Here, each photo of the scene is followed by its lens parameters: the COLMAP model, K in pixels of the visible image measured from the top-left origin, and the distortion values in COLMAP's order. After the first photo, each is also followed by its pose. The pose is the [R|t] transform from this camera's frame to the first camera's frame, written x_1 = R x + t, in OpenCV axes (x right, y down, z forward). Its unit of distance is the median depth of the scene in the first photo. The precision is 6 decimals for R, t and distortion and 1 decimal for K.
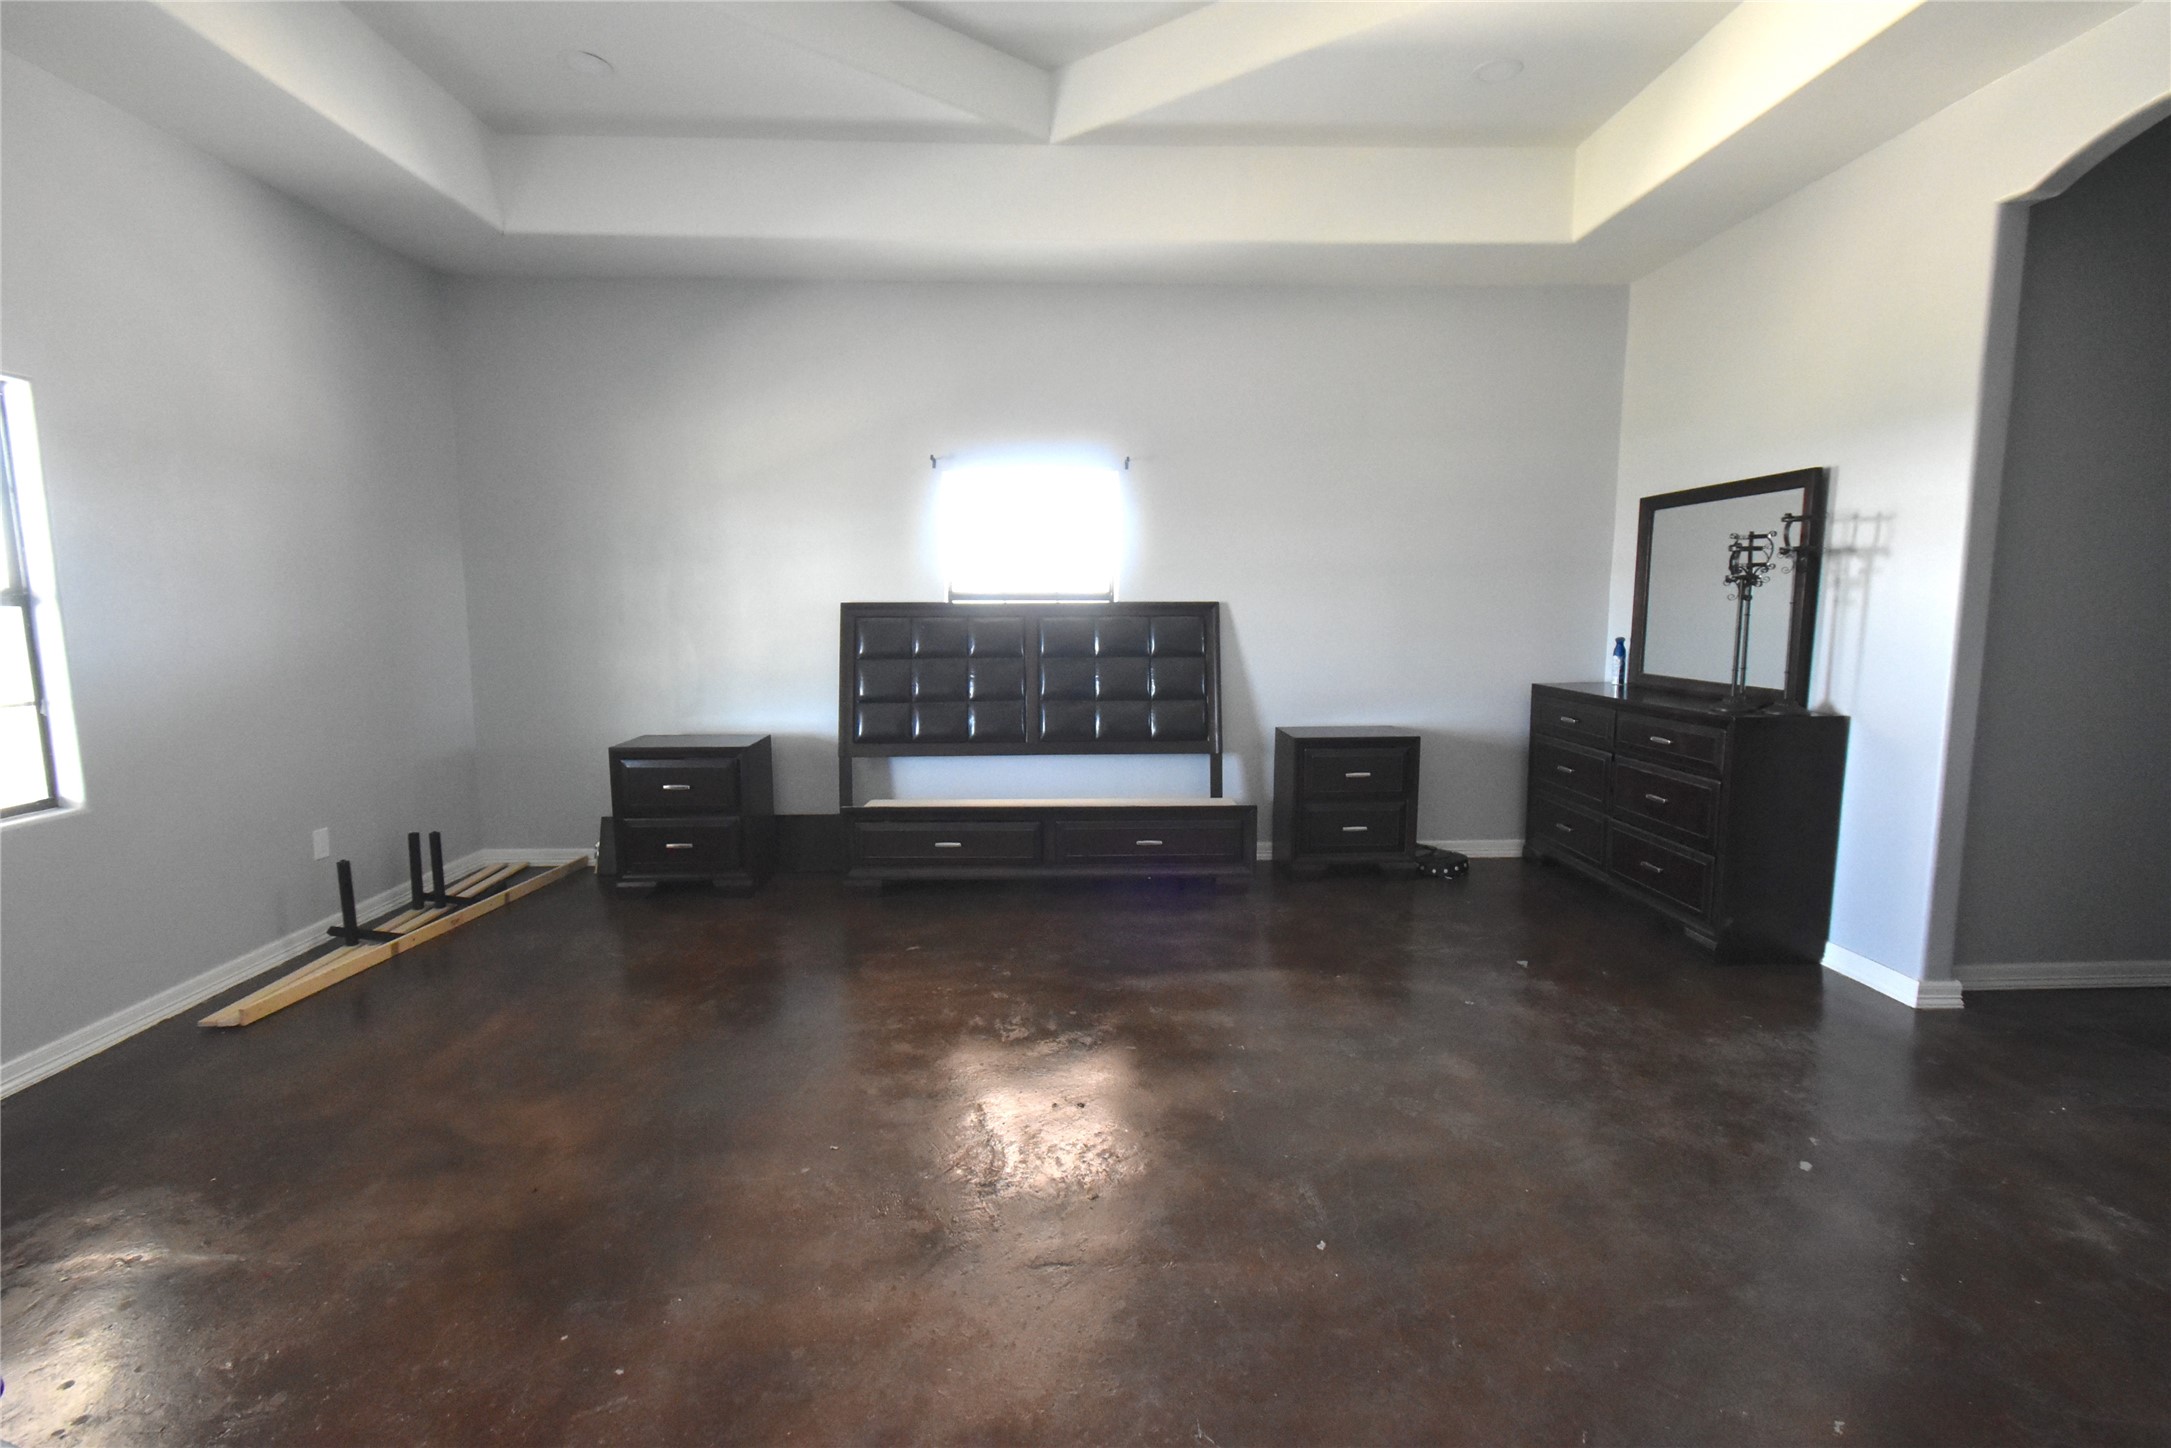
lens RADIAL K [[959.4, 0, 1095.7], [0, 959.4, 721.4], [0, 0, 1]] dist [0.005118, -0.002886]
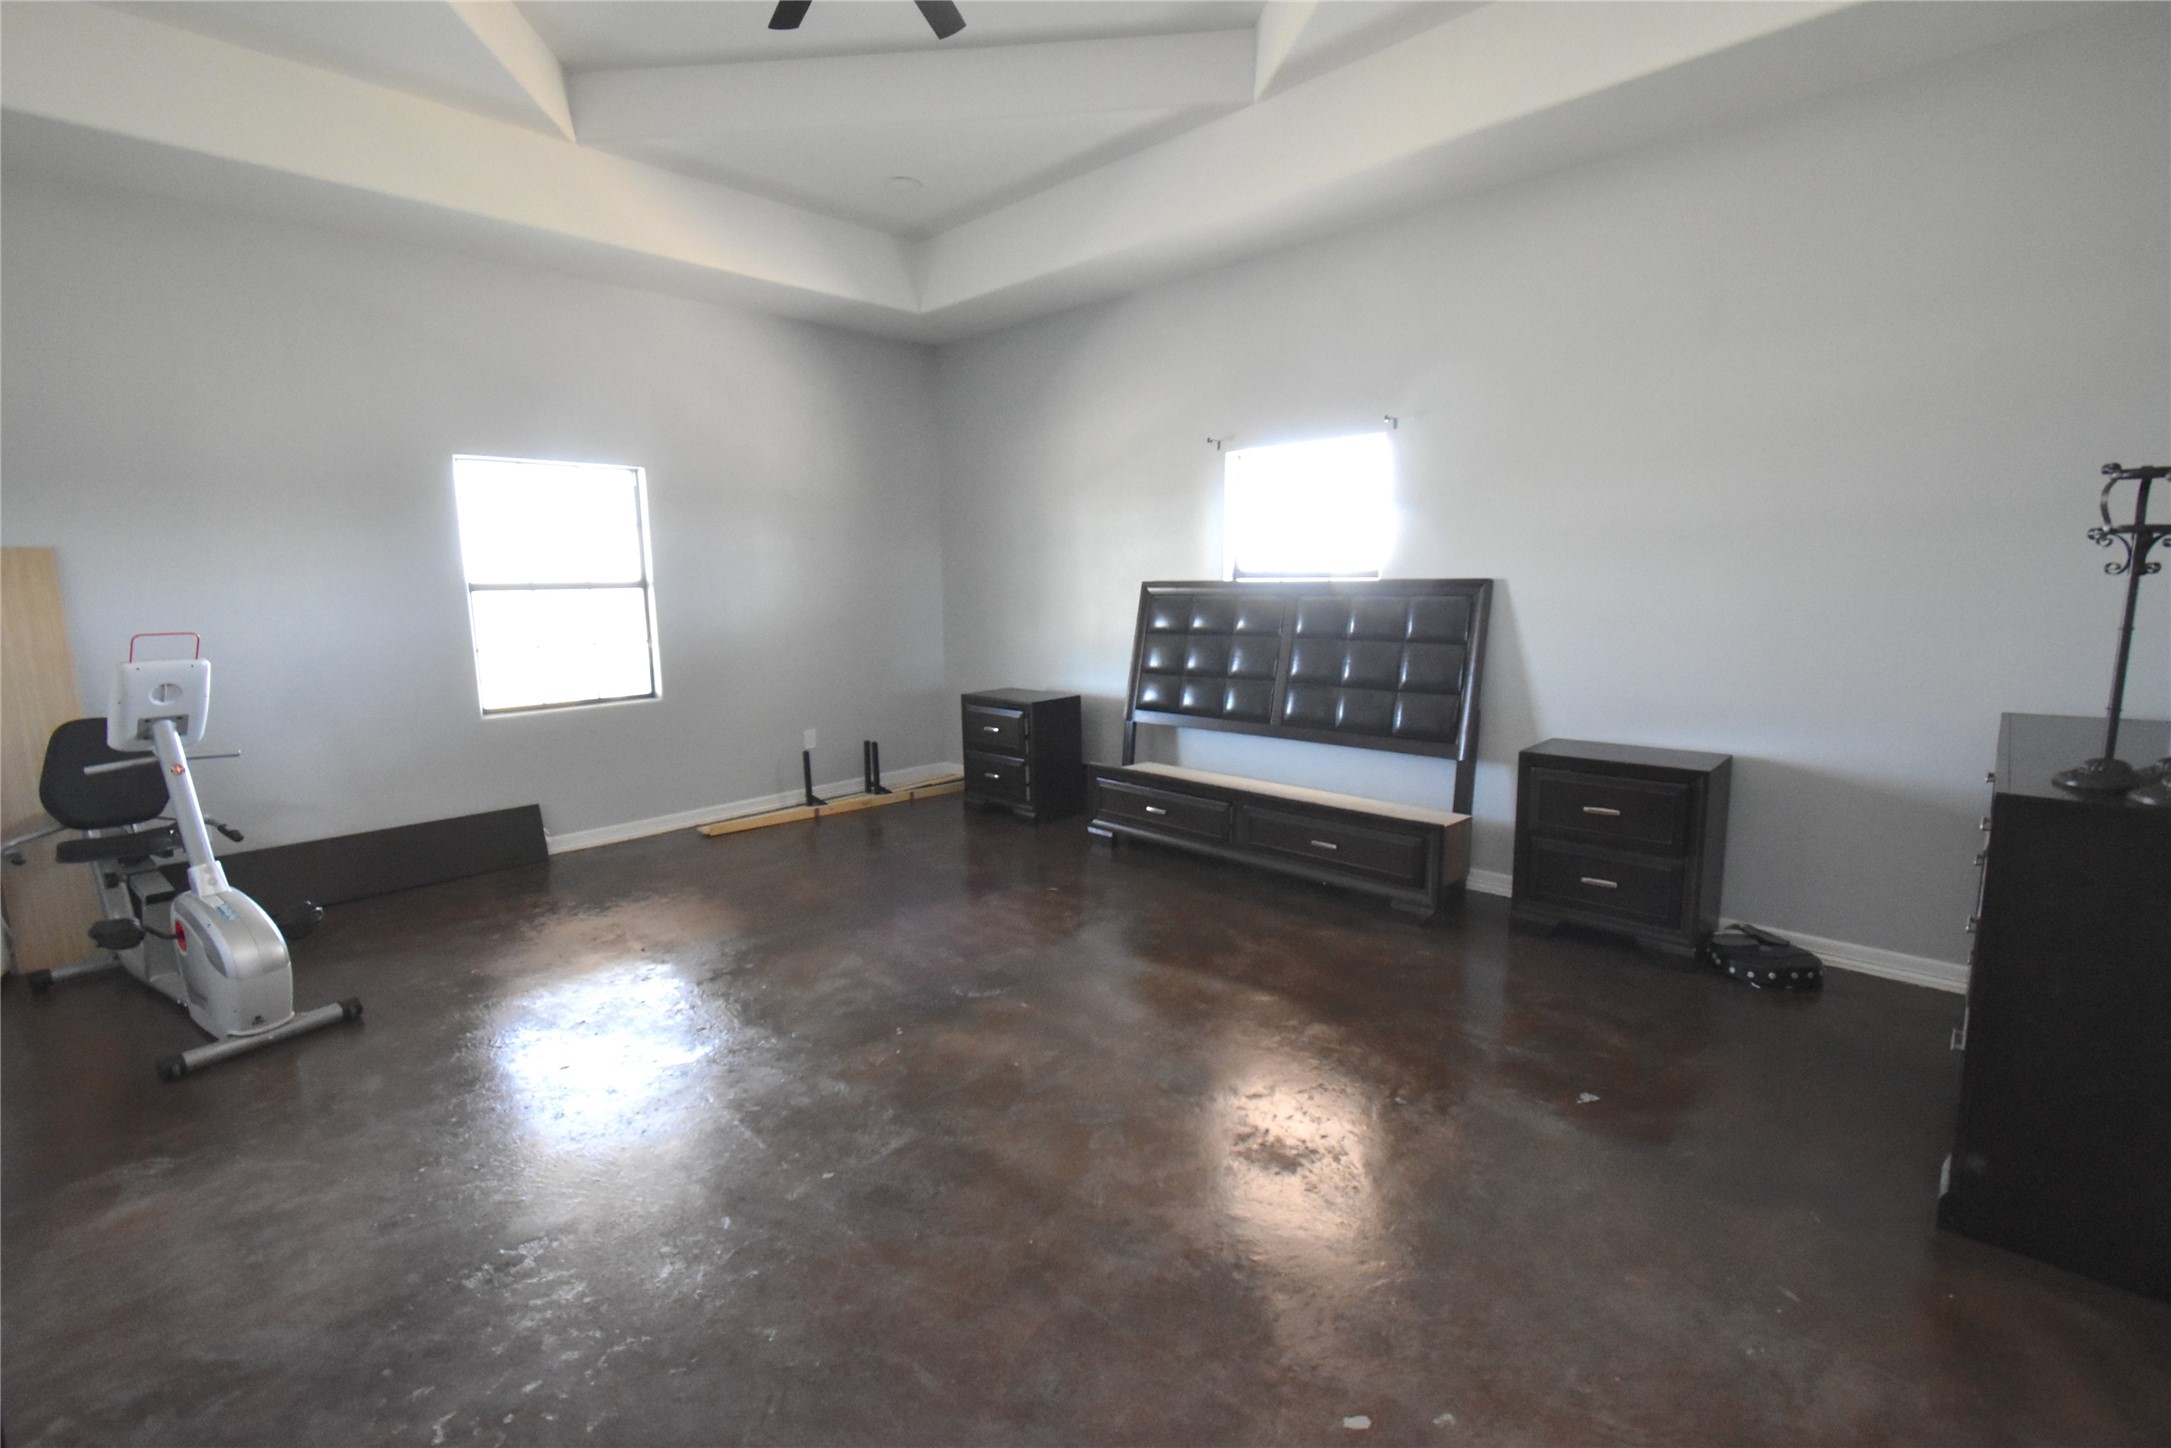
lens RADIAL K [[959.4, 0, 1100.8], [0, 959.4, 724.2], [0, 0, 1]] dist [0.005118, -0.002886]
pose [[0.699128, 0.100482, -0.707900, 0.501687], [-0.079191, 0.994866, 0.063005, -0.026415], [0.710597, 0.012011, 0.703497, 0.188426]]
